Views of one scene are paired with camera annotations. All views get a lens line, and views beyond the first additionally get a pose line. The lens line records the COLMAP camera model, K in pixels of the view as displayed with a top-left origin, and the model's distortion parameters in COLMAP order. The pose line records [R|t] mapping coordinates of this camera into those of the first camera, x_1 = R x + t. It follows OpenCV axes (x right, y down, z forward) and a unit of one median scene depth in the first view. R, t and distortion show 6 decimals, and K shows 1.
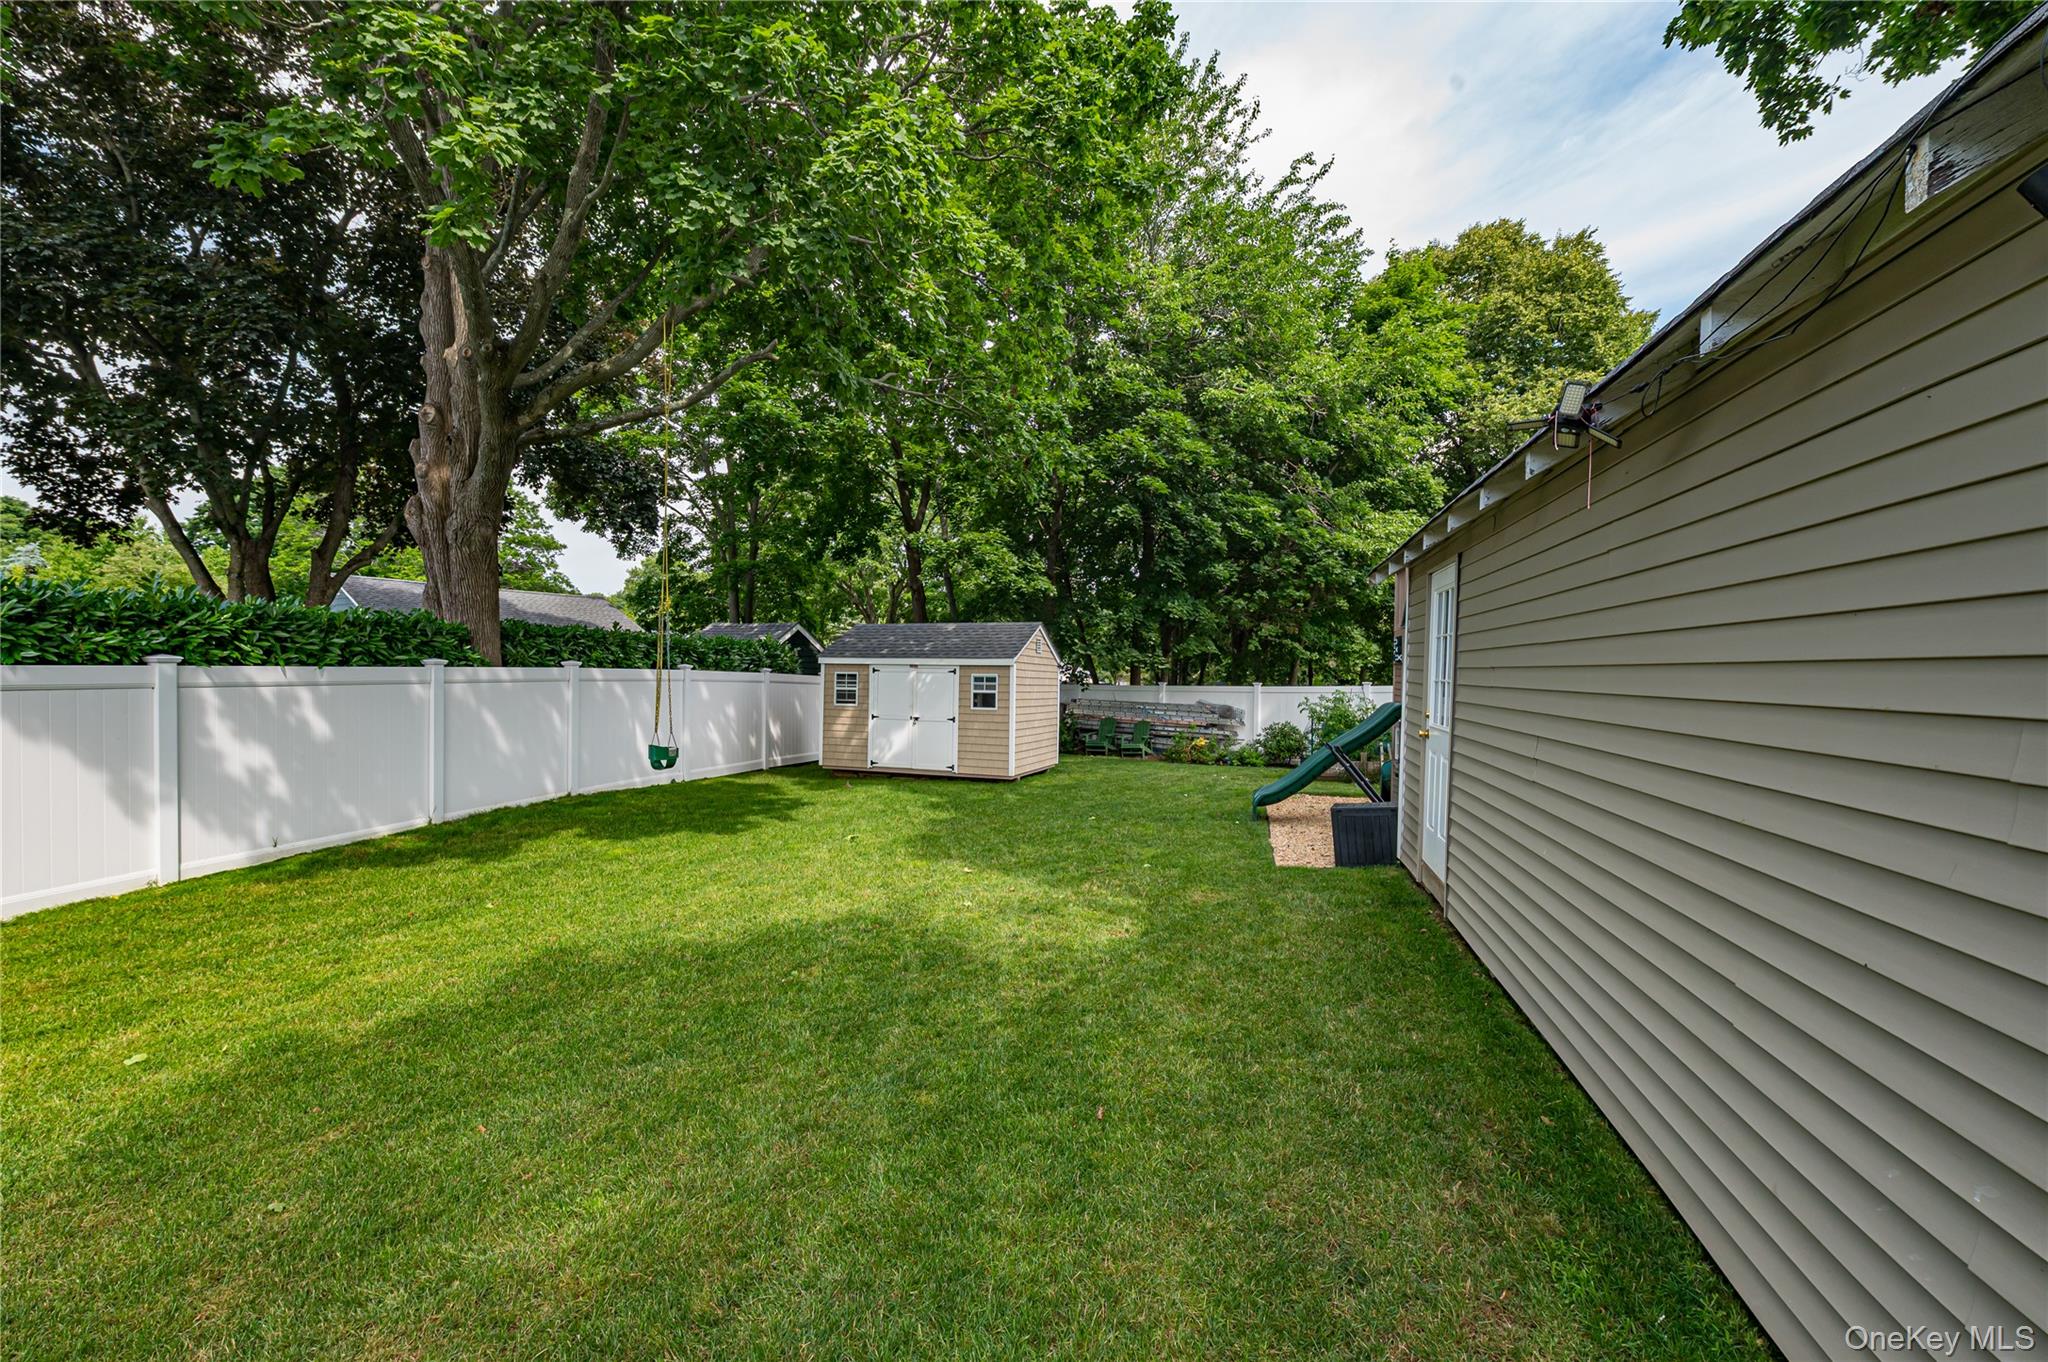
lens RADIAL K [[804.9, 0, 1023.6], [0, 804.9, 684.0], [0, 0, 1]] dist [-0.001281, -0.000837]
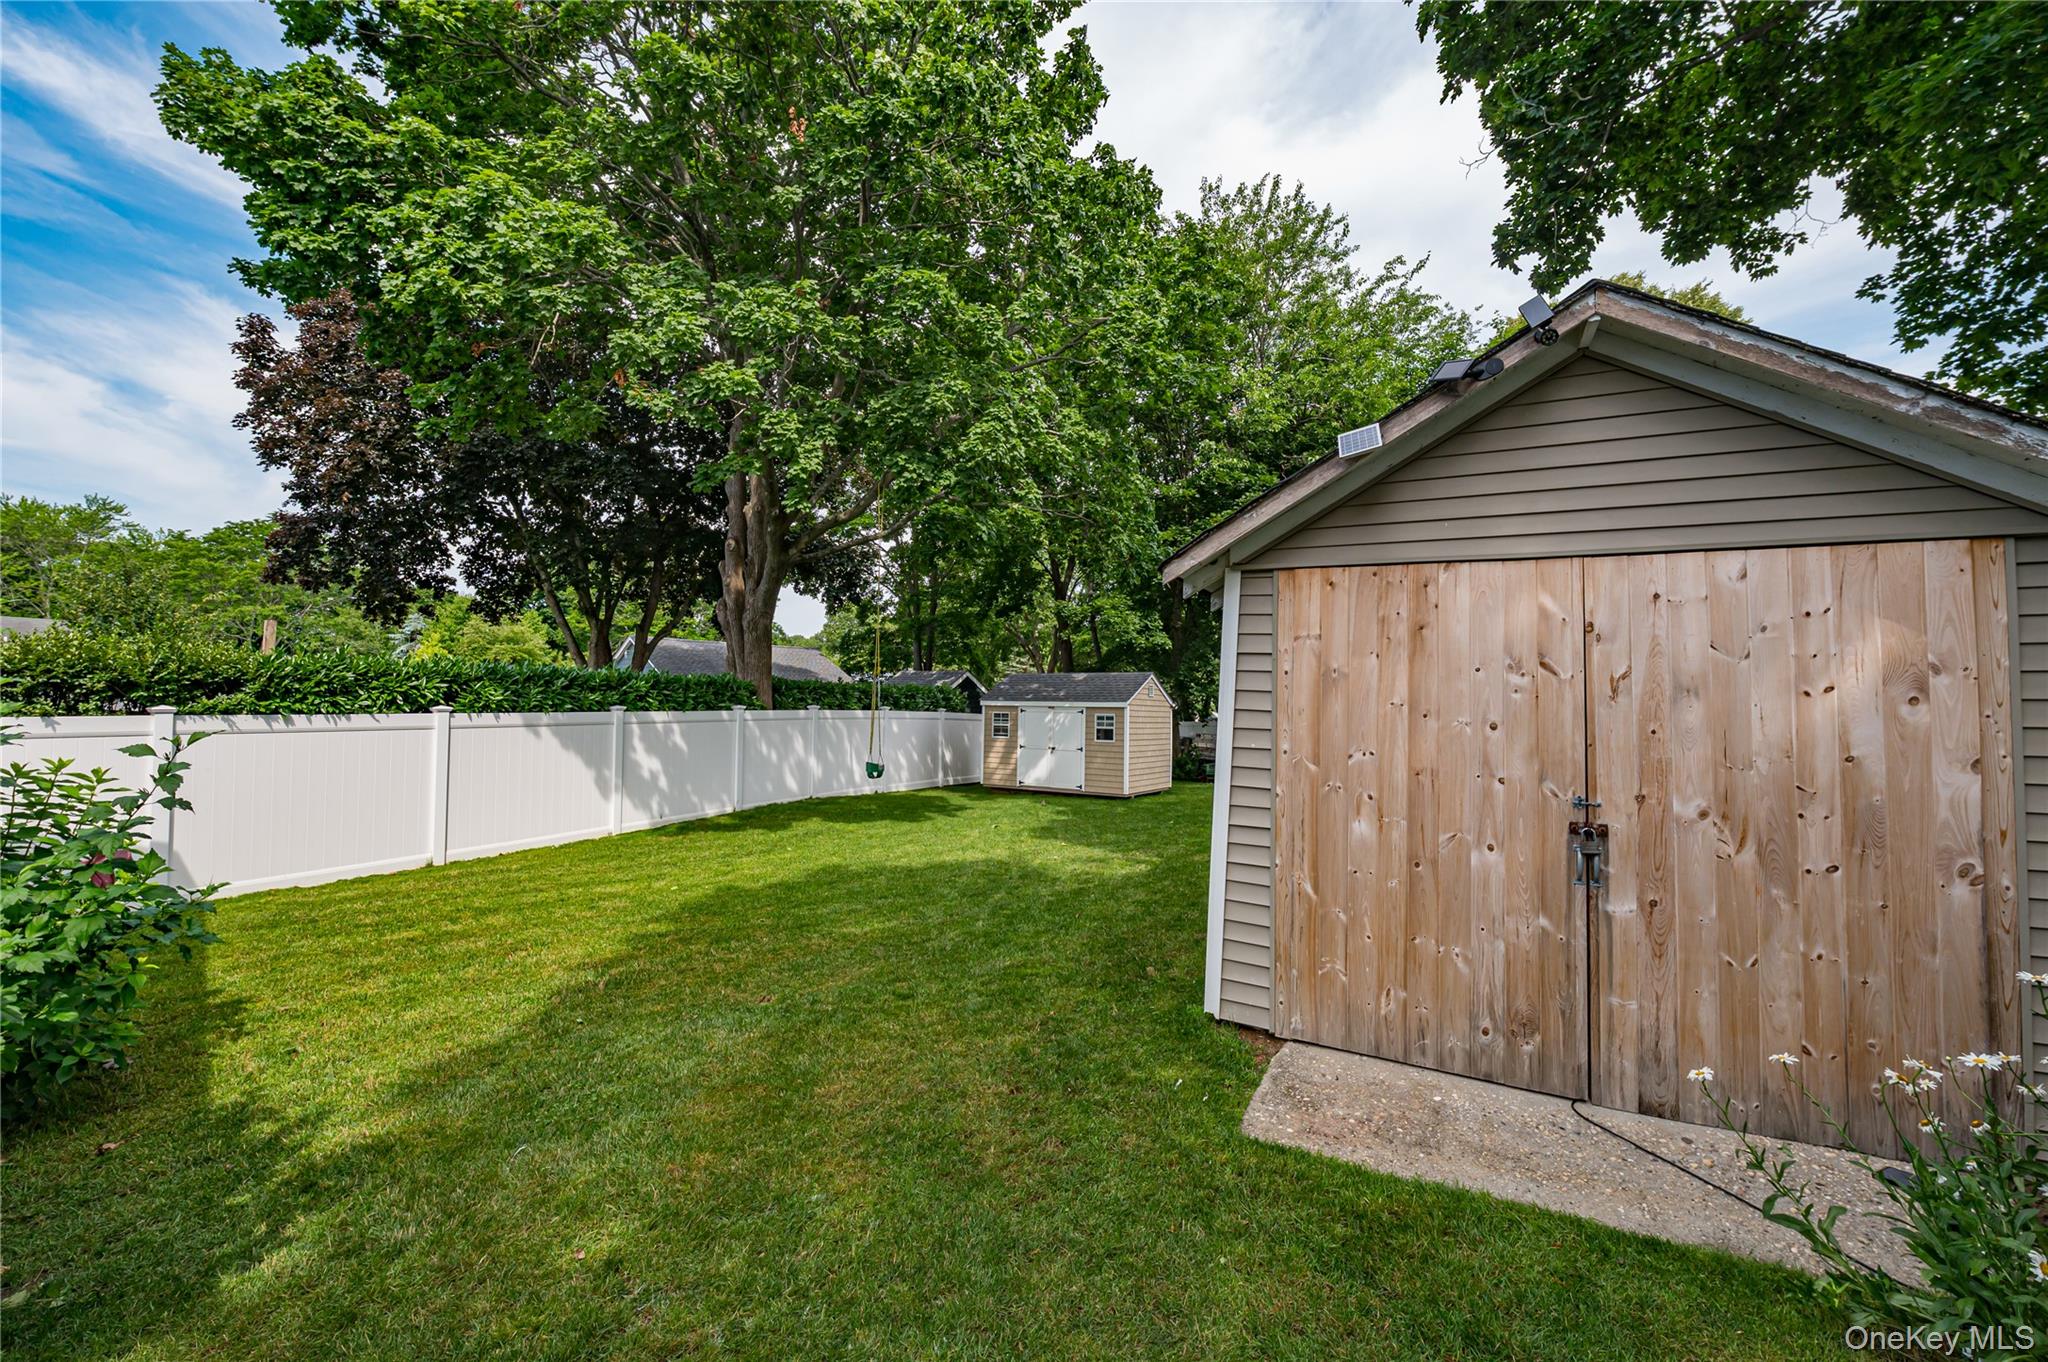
lens RADIAL K [[804.9, 0, 1022.3], [0, 804.9, 683.9], [0, 0, 1]] dist [-0.001281, -0.000837]
pose [[0.977571, -0.006357, -0.210512, 0.092110], [-0.002662, 0.999092, -0.042532, -0.005239], [0.210591, 0.042139, 0.976666, -0.277428]]
